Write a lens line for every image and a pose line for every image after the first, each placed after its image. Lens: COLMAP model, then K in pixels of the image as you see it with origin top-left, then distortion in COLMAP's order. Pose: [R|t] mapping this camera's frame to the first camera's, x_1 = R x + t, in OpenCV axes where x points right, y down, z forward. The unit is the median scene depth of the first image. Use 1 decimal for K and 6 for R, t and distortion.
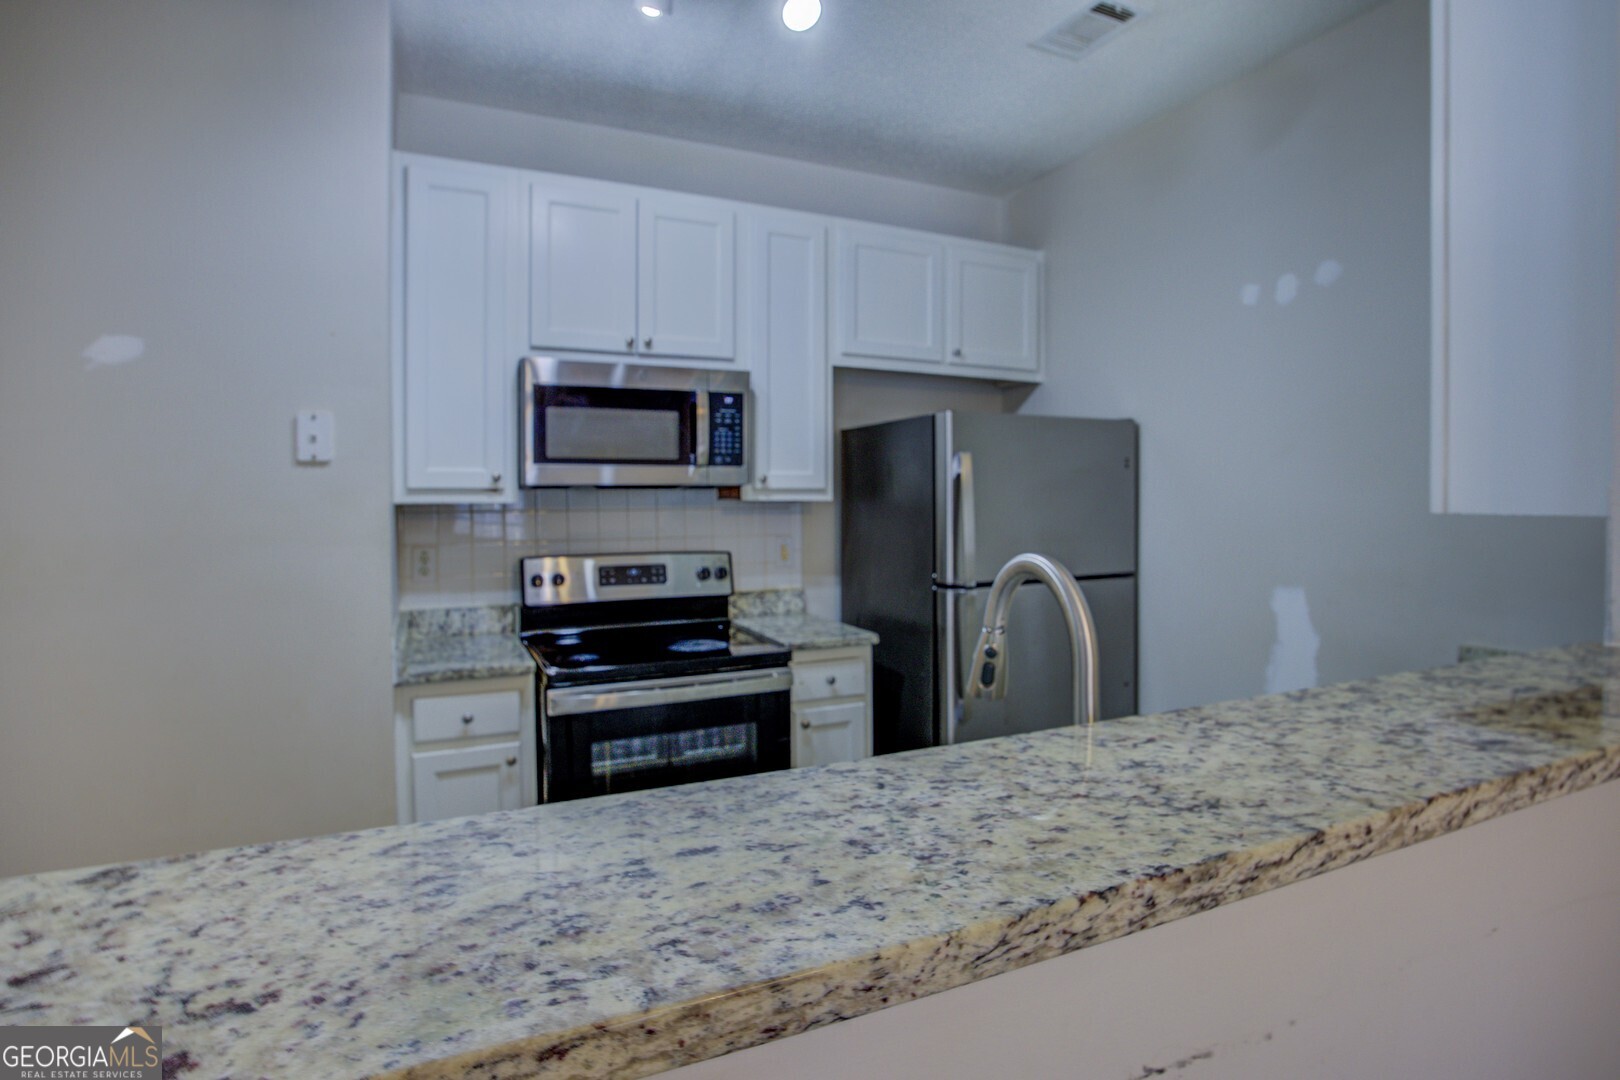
lens RADIAL K [[848.9, 0, 827.9], [0, 848.9, 509.8], [0, 0, 1]] dist [-0.040617, -0.000203]
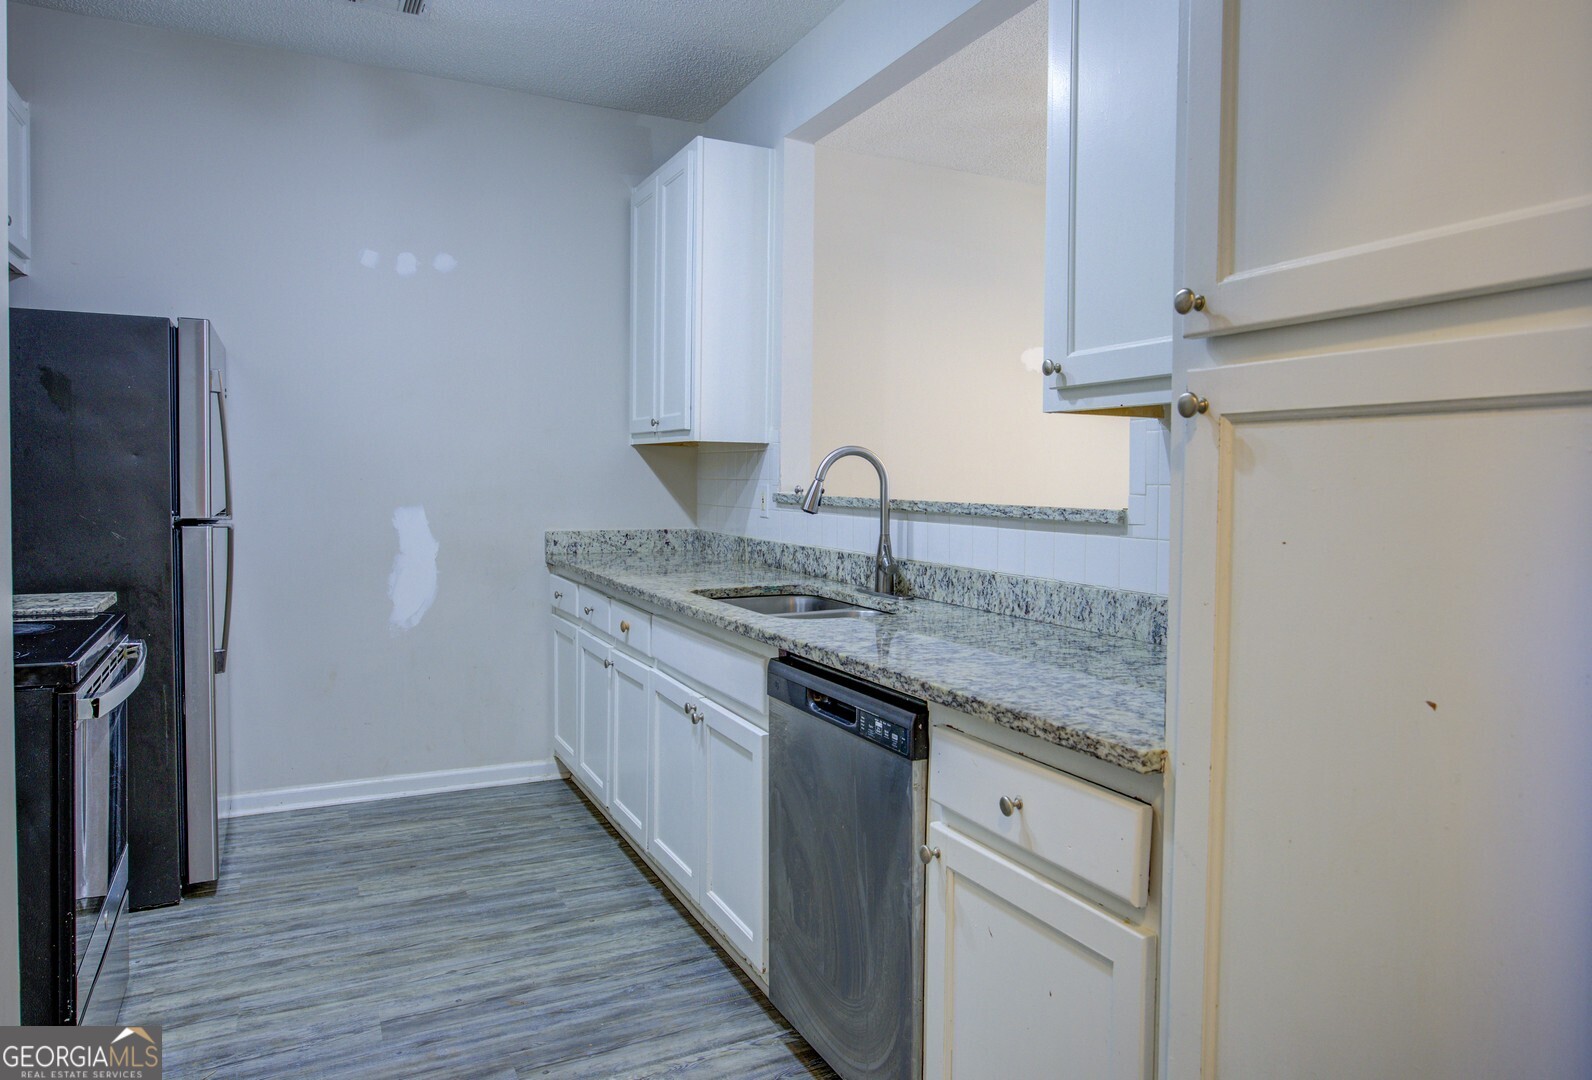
lens RADIAL K [[1050.0, 0, 825.6], [0, 1050.0, 506.9], [0, 0, 1]] dist [-0.023697, 0.012570]
pose [[-0.017532, -0.027050, 0.999480, -0.887233], [0.006382, 0.999611, 0.027165, 0.047889], [-0.999826, 0.006855, -0.017353, 0.364519]]
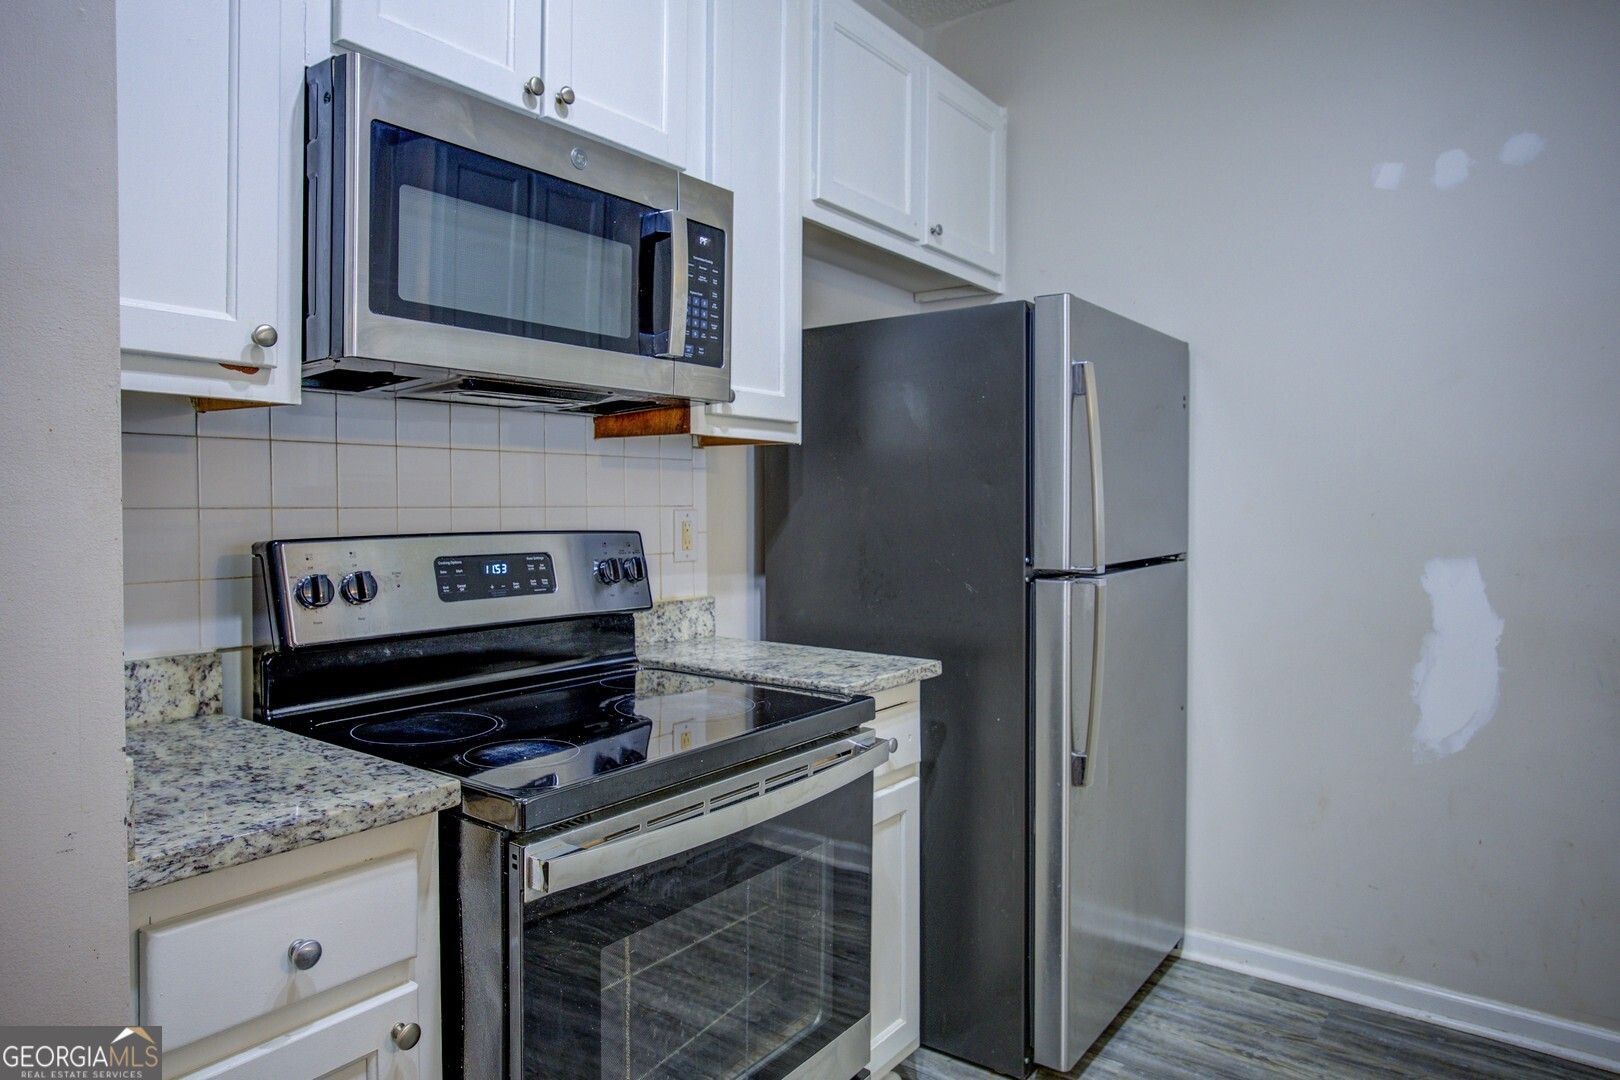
lens RADIAL K [[1007.4, 0, 808.9], [0, 1007.4, 528.9], [0, 0, 1]] dist [-0.034903, 0.023124]
pose [[0.886636, -0.008737, 0.462385, -0.348902], [0.005582, 0.999951, 0.008191, 0.047224], [-0.462434, -0.004681, 0.886641, 0.407861]]
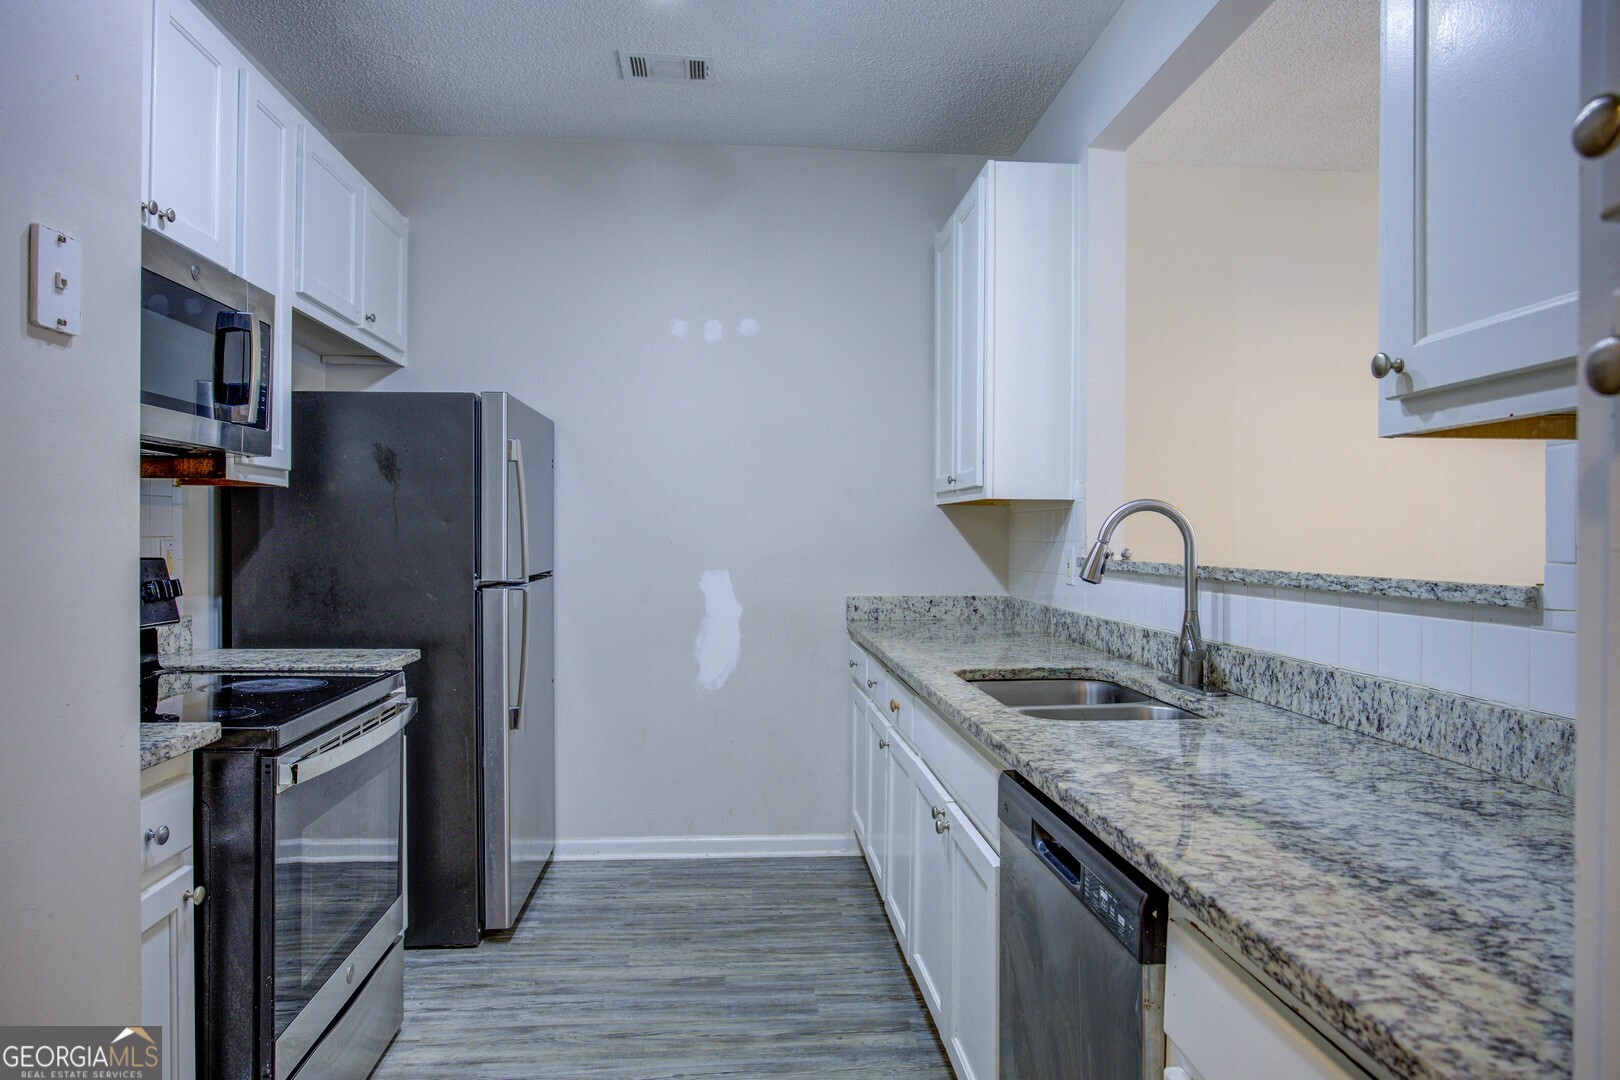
lens RADIAL K [[1007.4, 0, 799.4], [0, 1007.4, 542.7], [0, 0, 1]] dist [-0.034903, 0.023124]
pose [[0.369300, -0.003228, 0.929304, -0.705260], [0.011773, 0.999930, -0.001206, 0.048330], [-0.929235, 0.011386, 0.369313, 0.289386]]
